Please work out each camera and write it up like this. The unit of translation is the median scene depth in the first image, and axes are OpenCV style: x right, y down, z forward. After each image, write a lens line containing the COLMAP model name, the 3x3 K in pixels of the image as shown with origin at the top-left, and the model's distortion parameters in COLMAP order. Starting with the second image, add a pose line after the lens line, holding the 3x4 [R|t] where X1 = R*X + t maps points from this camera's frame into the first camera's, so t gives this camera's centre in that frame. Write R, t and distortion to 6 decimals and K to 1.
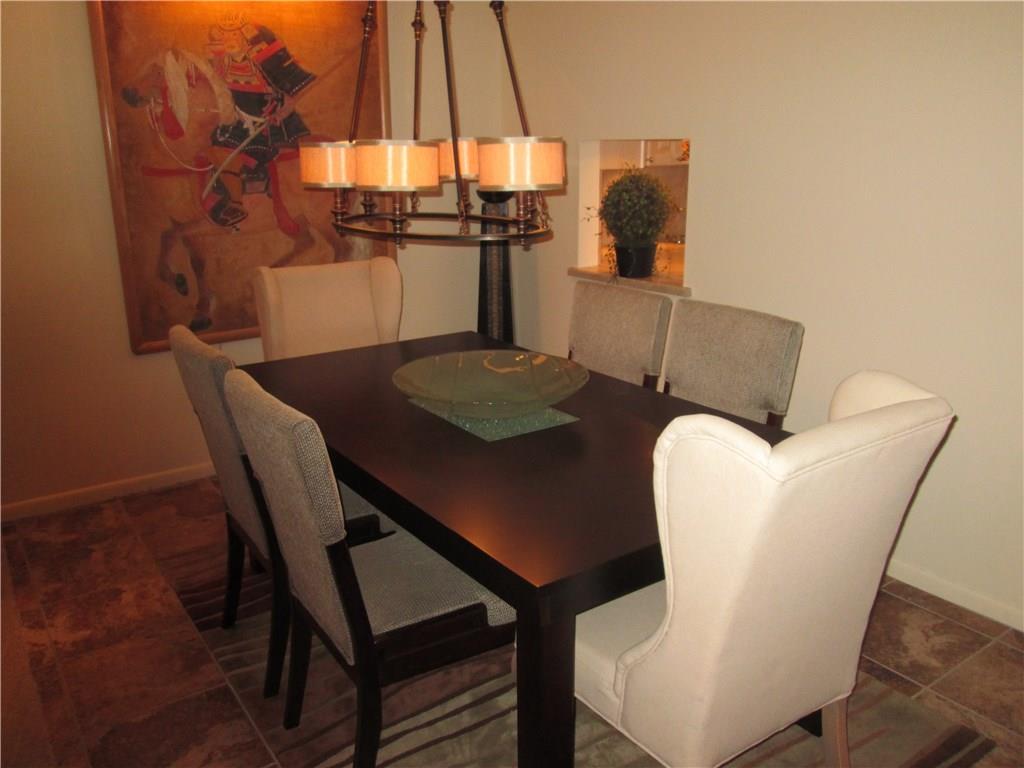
lens RADIAL K [[852.2, 0, 514.2], [0, 852.2, 383.5], [0, 0, 1]] dist [-0.052936, 0.023304]
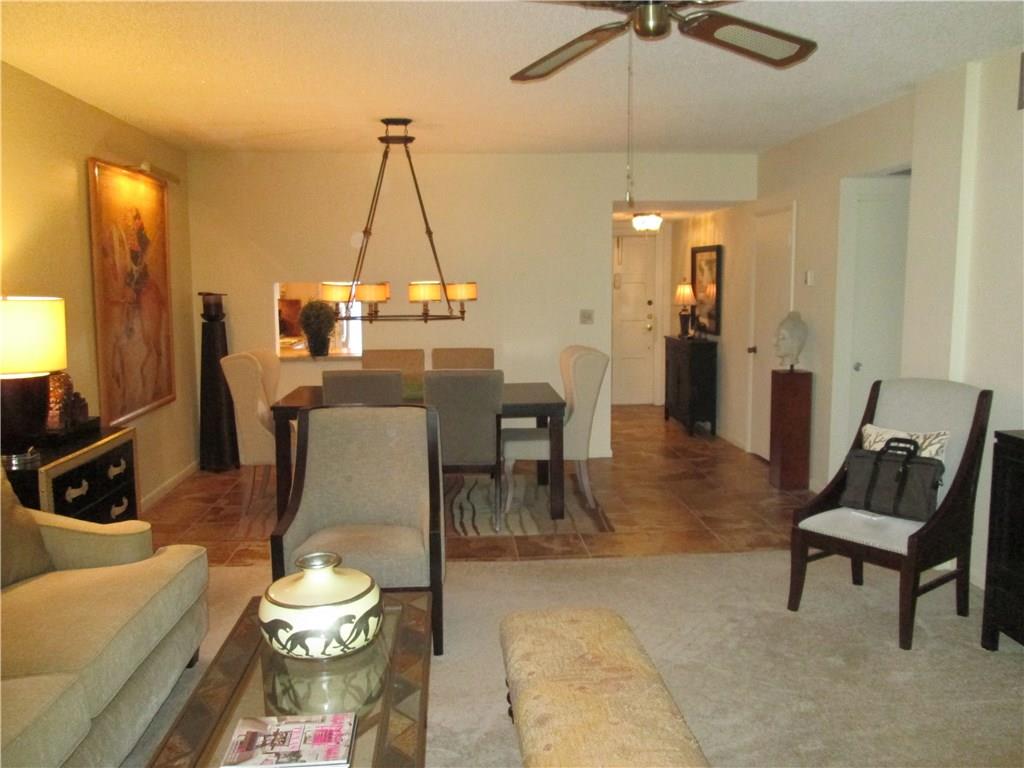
lens RADIAL K [[852.2, 0, 510.4], [0, 852.2, 391.1], [0, 0, 1]] dist [-0.052936, 0.023304]
pose [[0.510804, -0.106236, 0.853108, -1.272446], [0.232954, 0.972314, -0.018403, 0.079706], [-0.827533, 0.208135, 0.521410, -0.279172]]
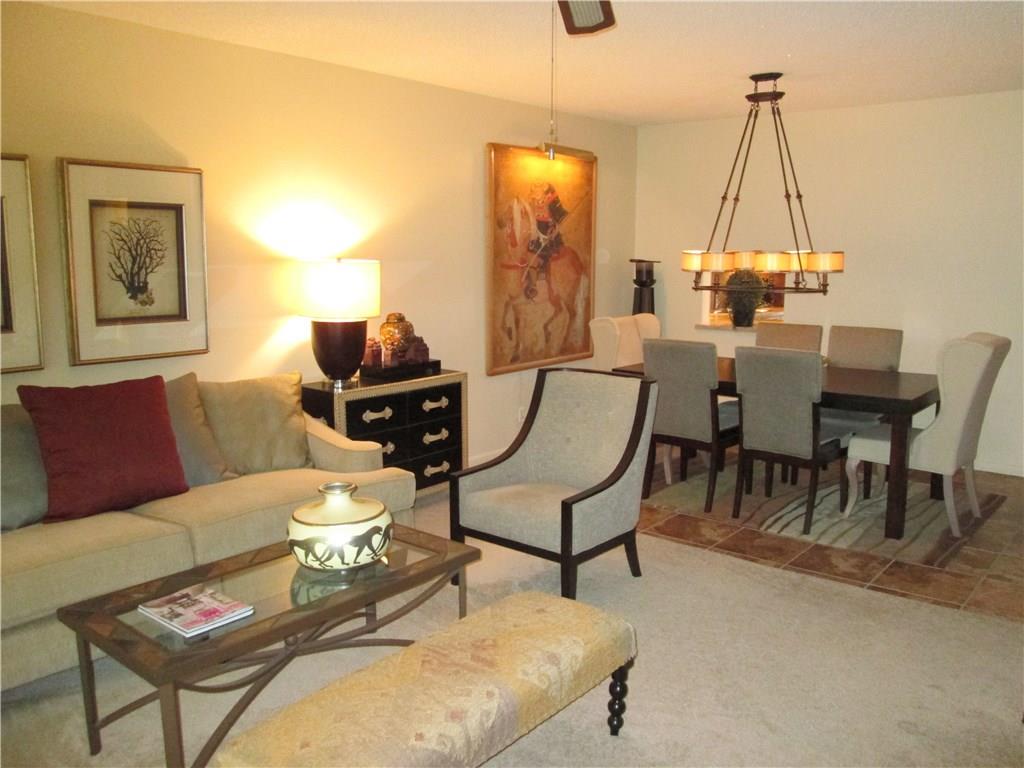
lens RADIAL K [[852.2, 0, 506.9], [0, 852.2, 381.9], [0, 0, 1]] dist [-0.052936, 0.023304]
pose [[0.967568, -0.035009, 0.250173, -0.823653], [0.065422, 0.991289, -0.114306, 0.167164], [-0.243992, 0.126966, 0.961430, -0.590624]]
